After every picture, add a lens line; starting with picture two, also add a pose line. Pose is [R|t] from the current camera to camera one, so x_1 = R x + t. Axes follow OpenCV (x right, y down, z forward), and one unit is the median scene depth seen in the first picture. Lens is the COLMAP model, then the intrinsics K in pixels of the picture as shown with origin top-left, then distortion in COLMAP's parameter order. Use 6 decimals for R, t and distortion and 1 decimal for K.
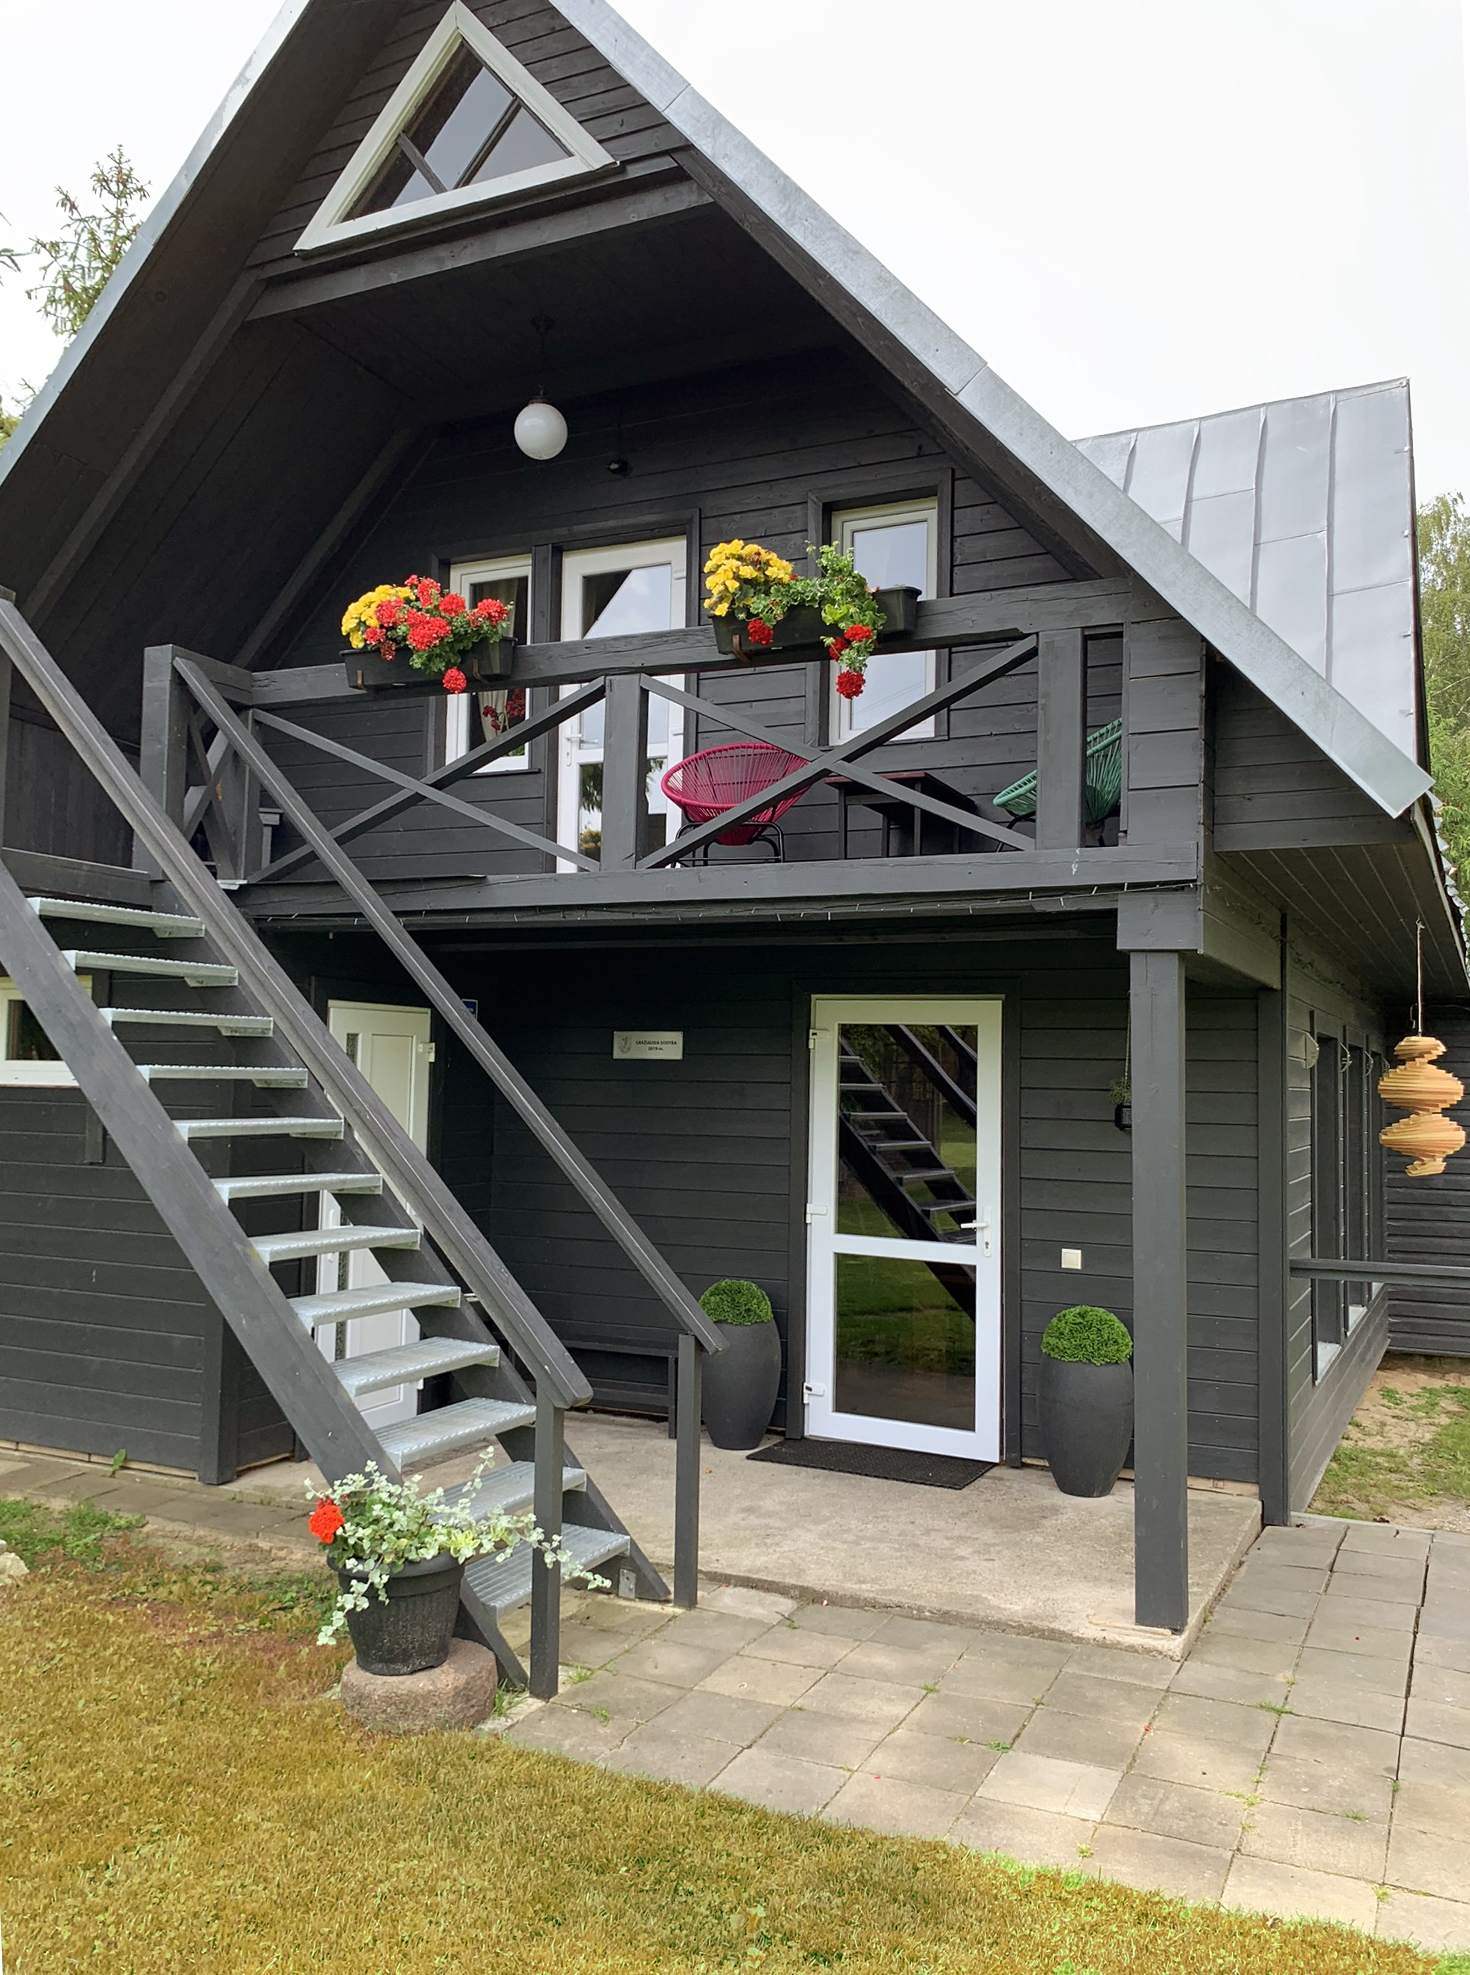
lens RADIAL K [[1542.2, 0, 732.6], [0, 1542.2, 990.1], [0, 0, 1]] dist [0.006122, 0.016563]
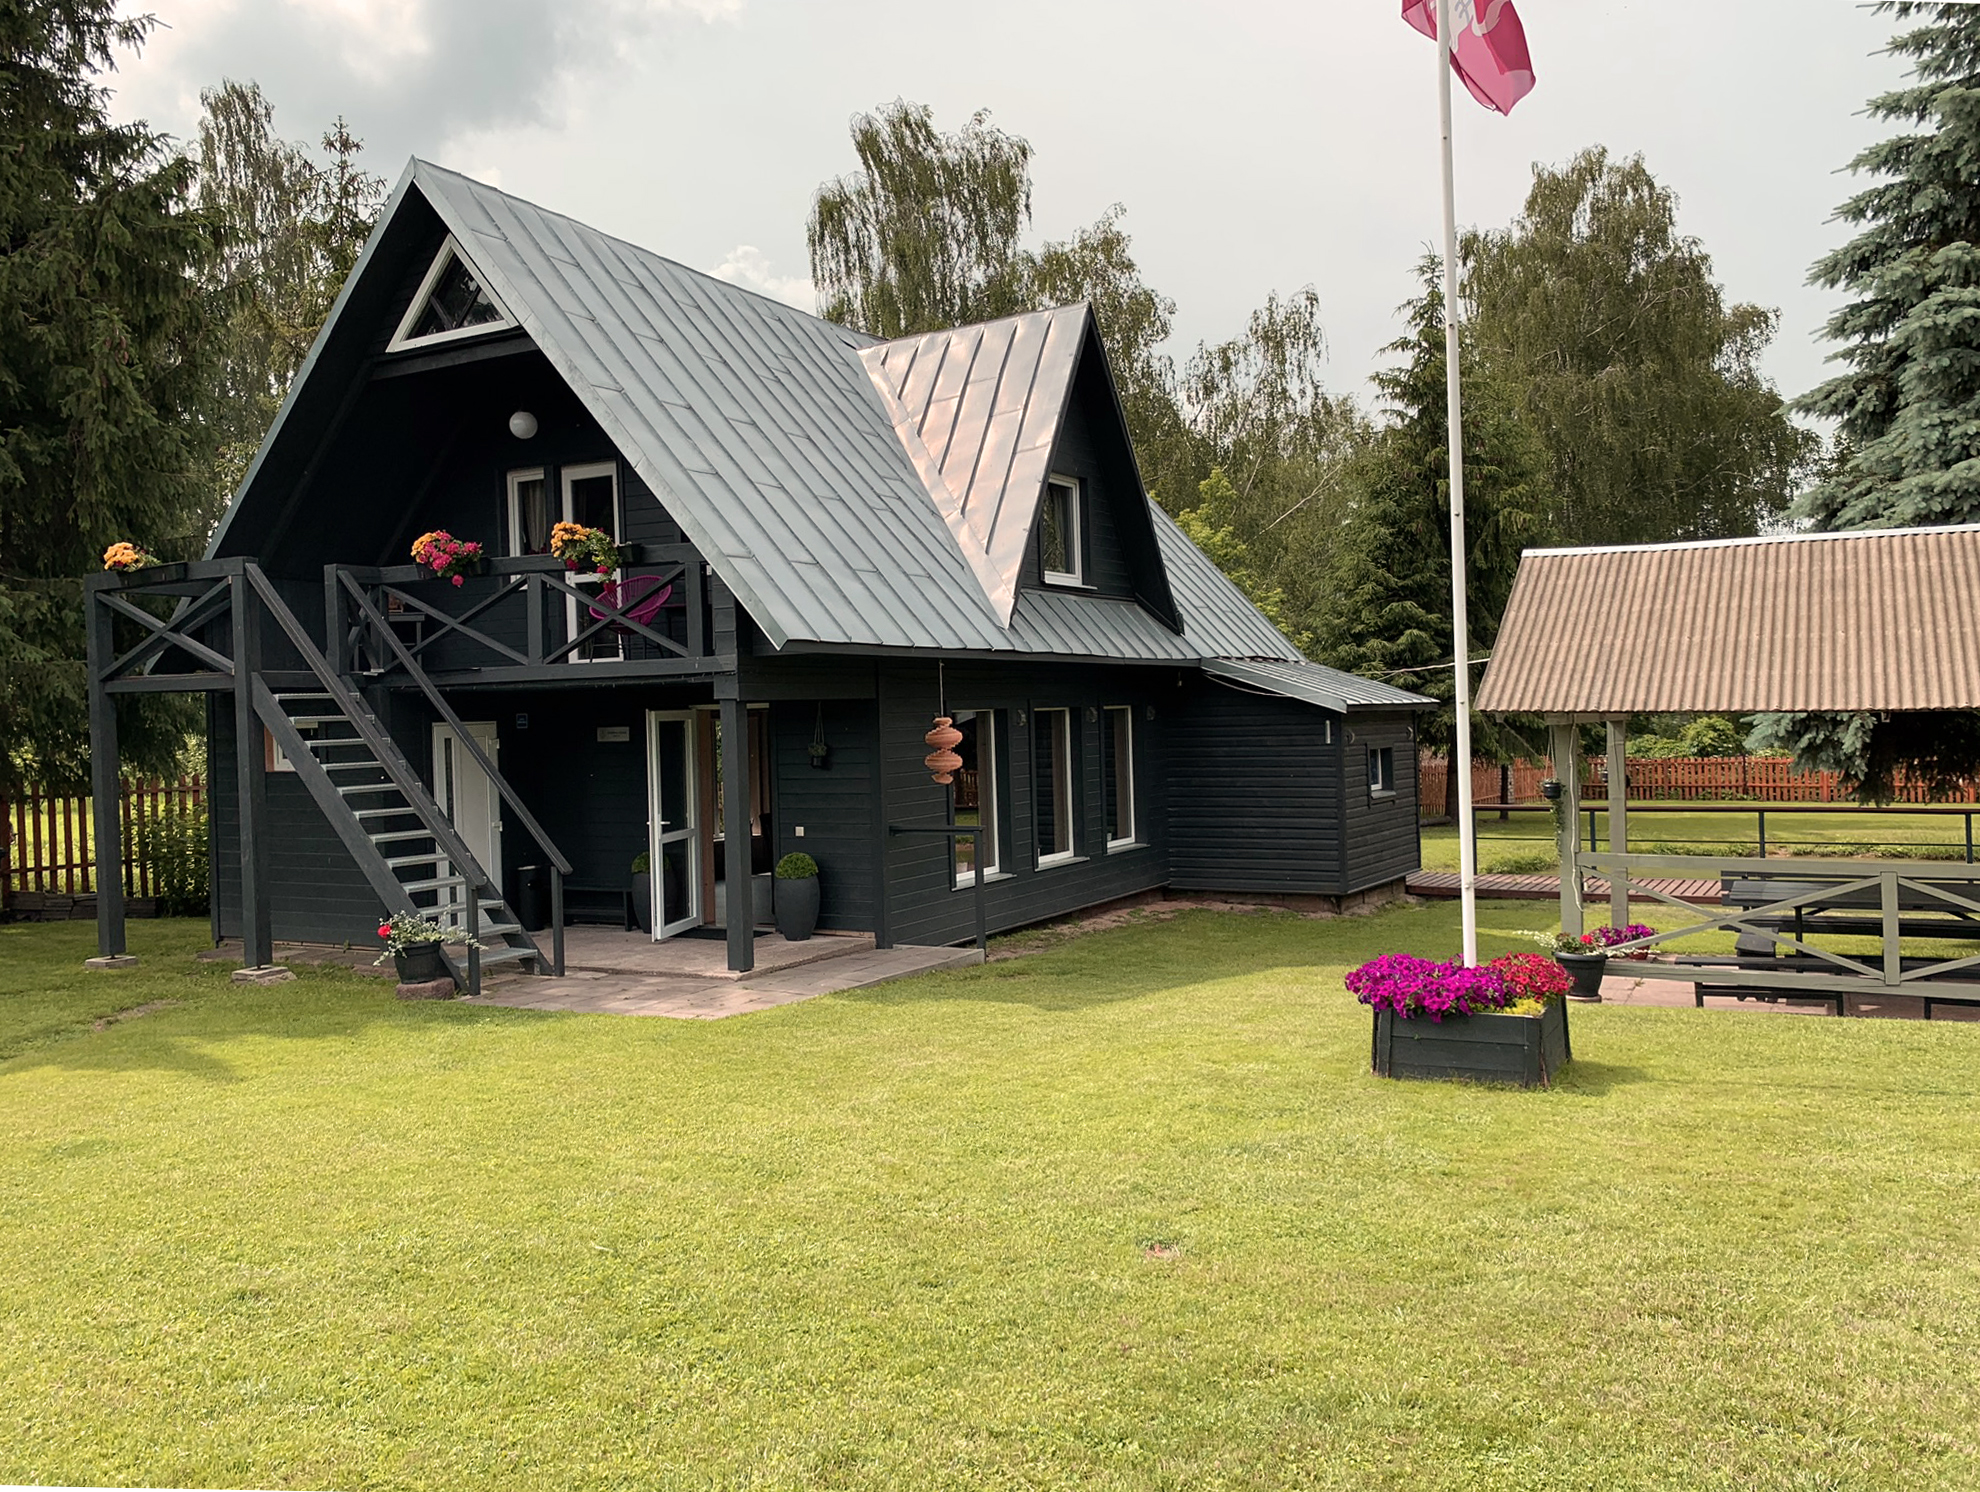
lens RADIAL K [[1488.1, 0, 993.7], [0, 1488.1, 738.8], [0, 0, 1]] dist [-0.007745, -0.002445]
pose [[0.998039, -0.046735, -0.041643, 0.627076], [0.049893, 0.995679, 0.078325, -0.100405], [0.037802, -0.080249, 0.996058, -1.040448]]
